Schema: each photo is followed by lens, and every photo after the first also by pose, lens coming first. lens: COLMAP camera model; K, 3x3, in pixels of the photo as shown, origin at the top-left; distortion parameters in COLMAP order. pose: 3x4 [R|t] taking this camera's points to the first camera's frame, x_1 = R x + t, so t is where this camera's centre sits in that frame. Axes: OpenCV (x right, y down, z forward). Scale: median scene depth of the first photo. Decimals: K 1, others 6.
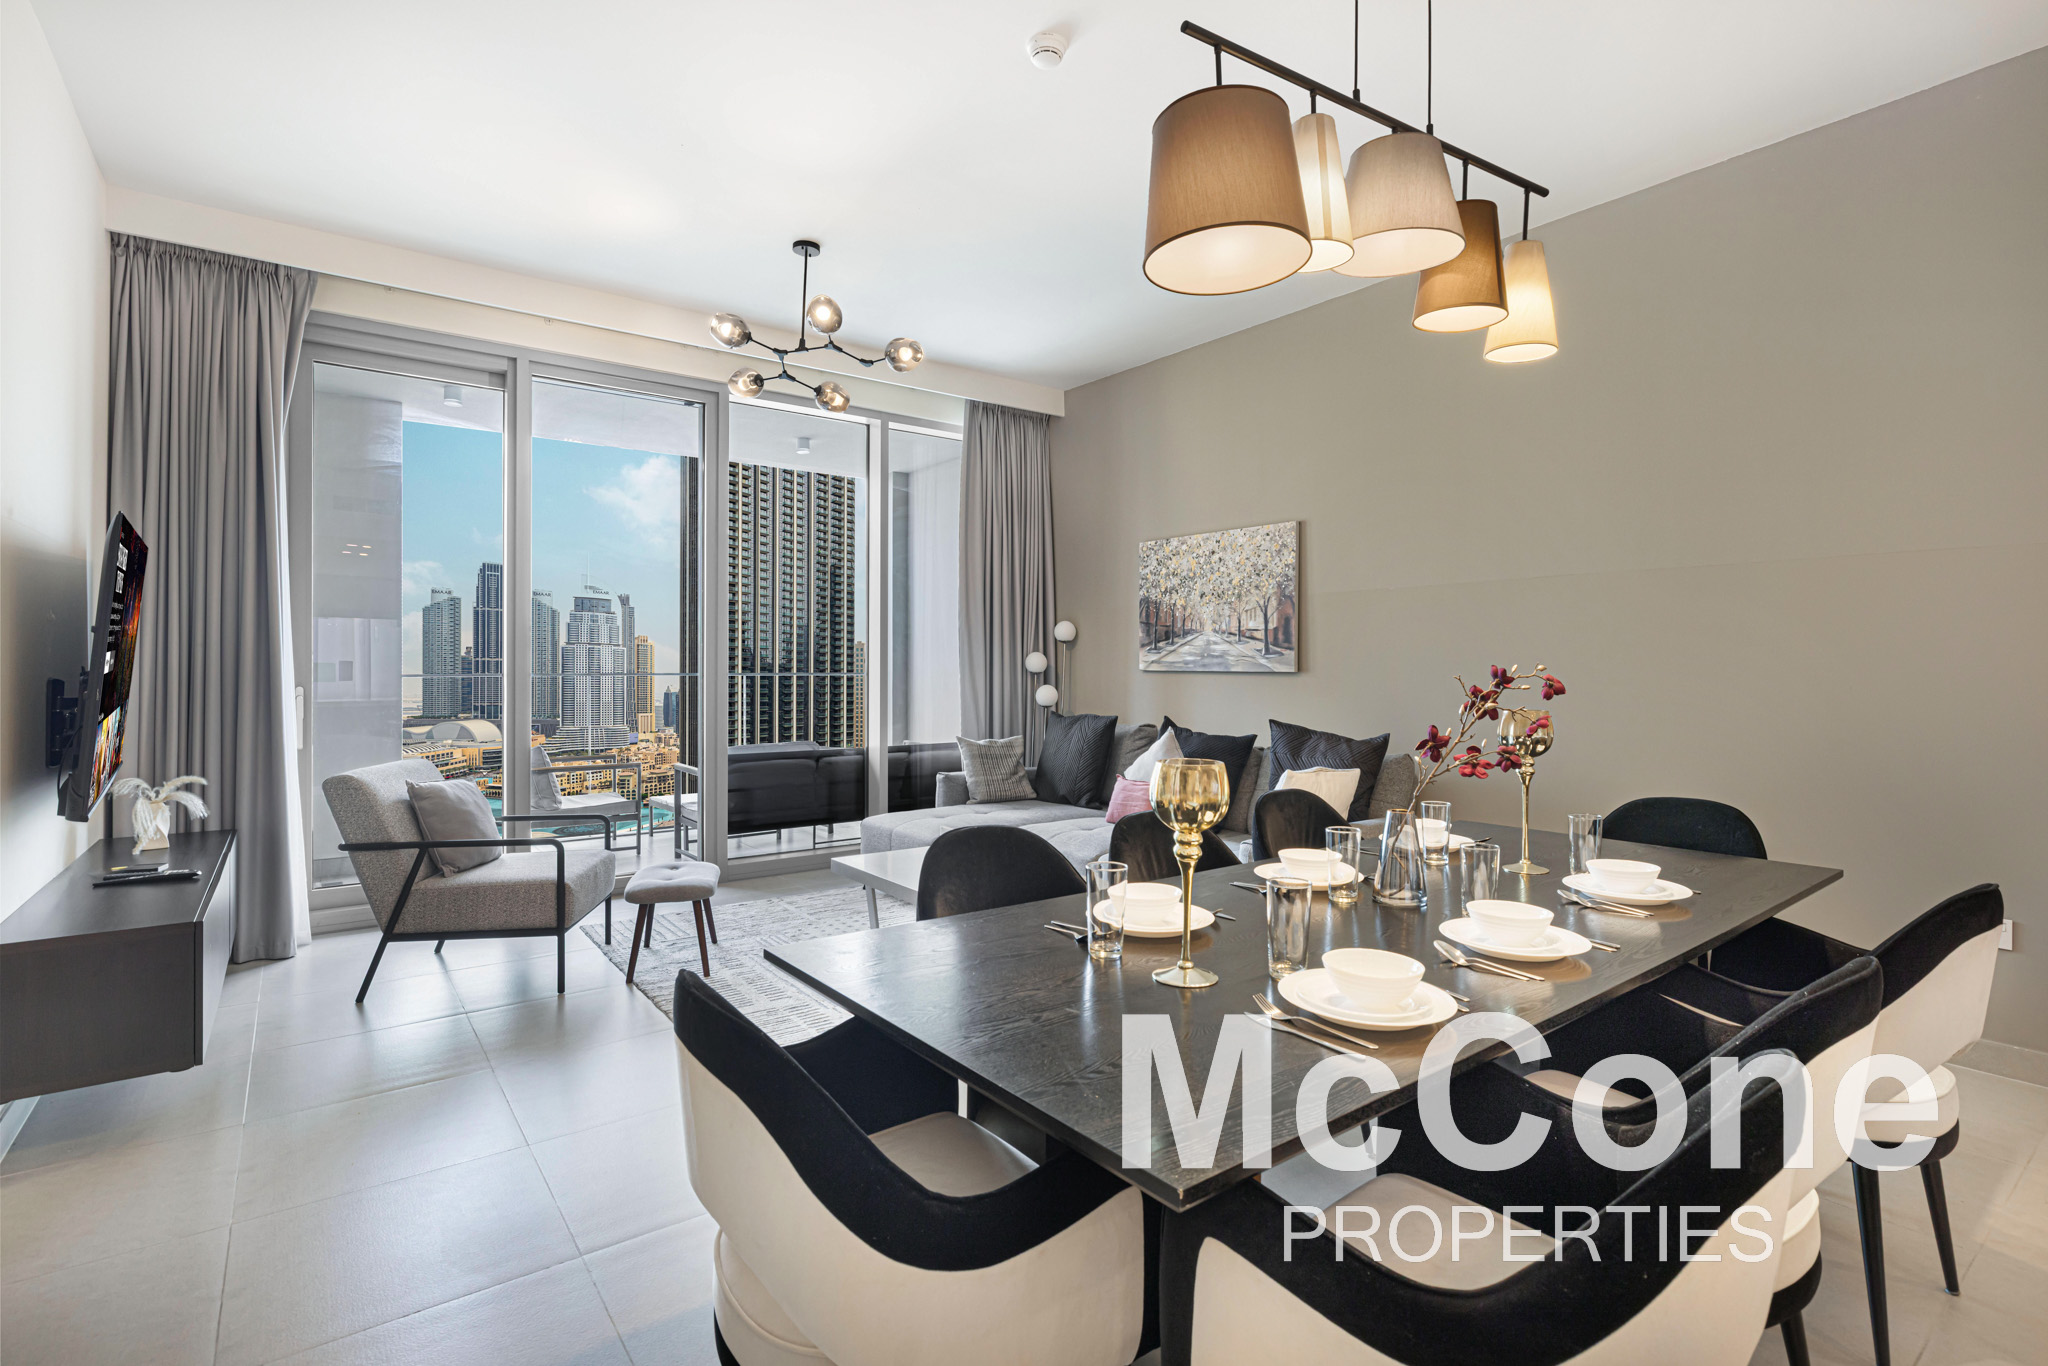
lens RADIAL K [[970.7, 0, 1040.5], [0, 970.7, 672.5], [0, 0, 1]] dist [0.003002, 0.000454]
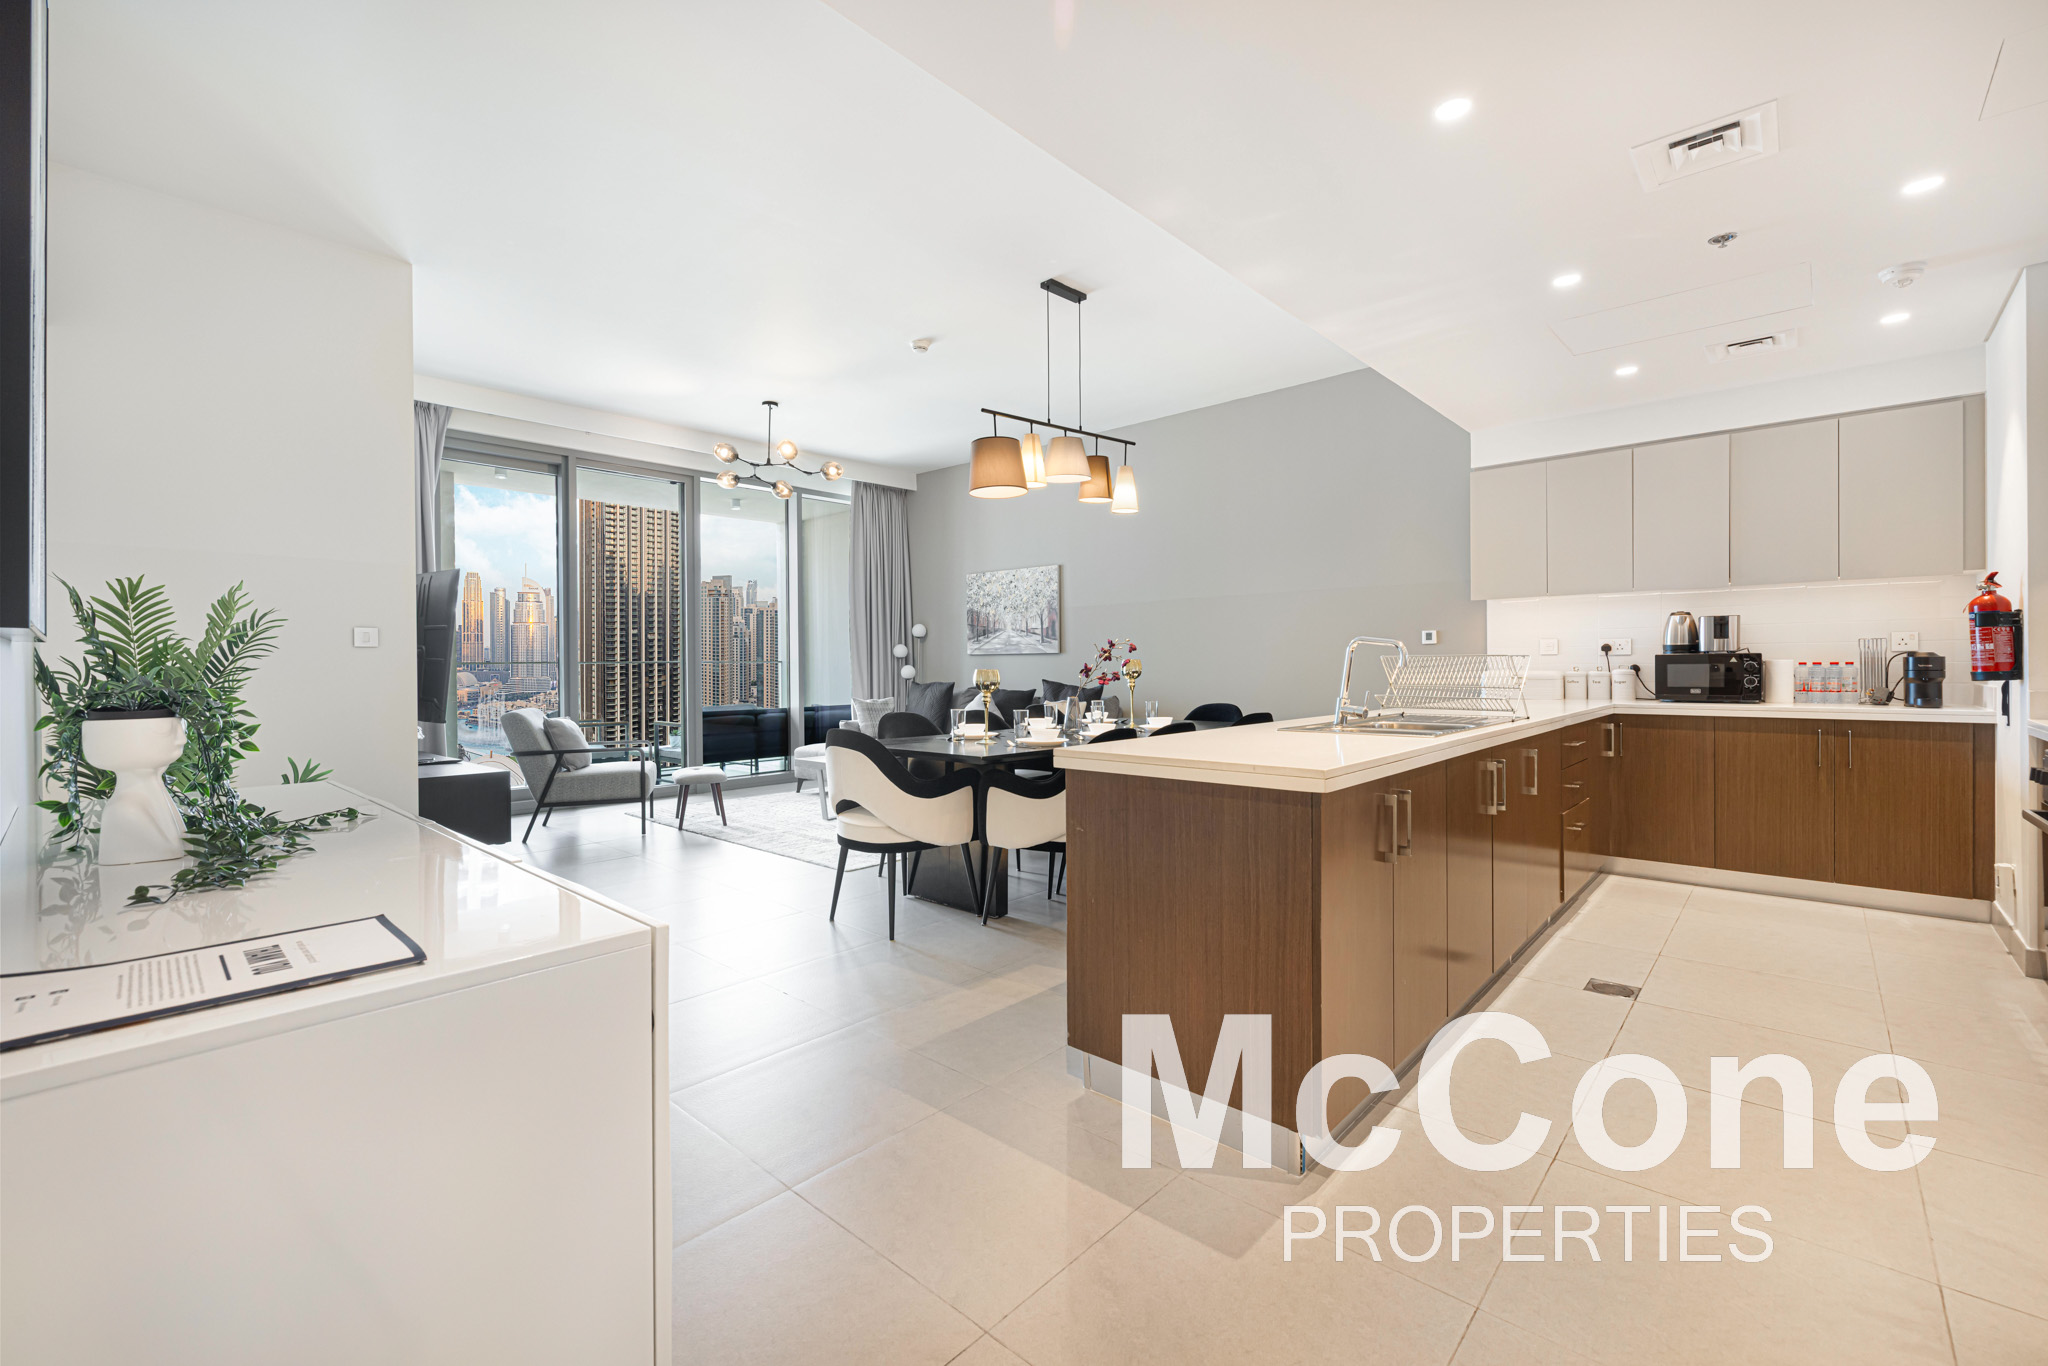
lens RADIAL K [[860.8, 0, 1031.6], [0, 860.8, 675.1], [0, 0, 1]] dist [0.000934, 0.000040]
pose [[0.984140, -0.012702, 0.176938, -0.053548], [0.011962, 0.999915, 0.005253, 0.030010], [-0.176989, -0.003053, 0.984208, -0.488625]]
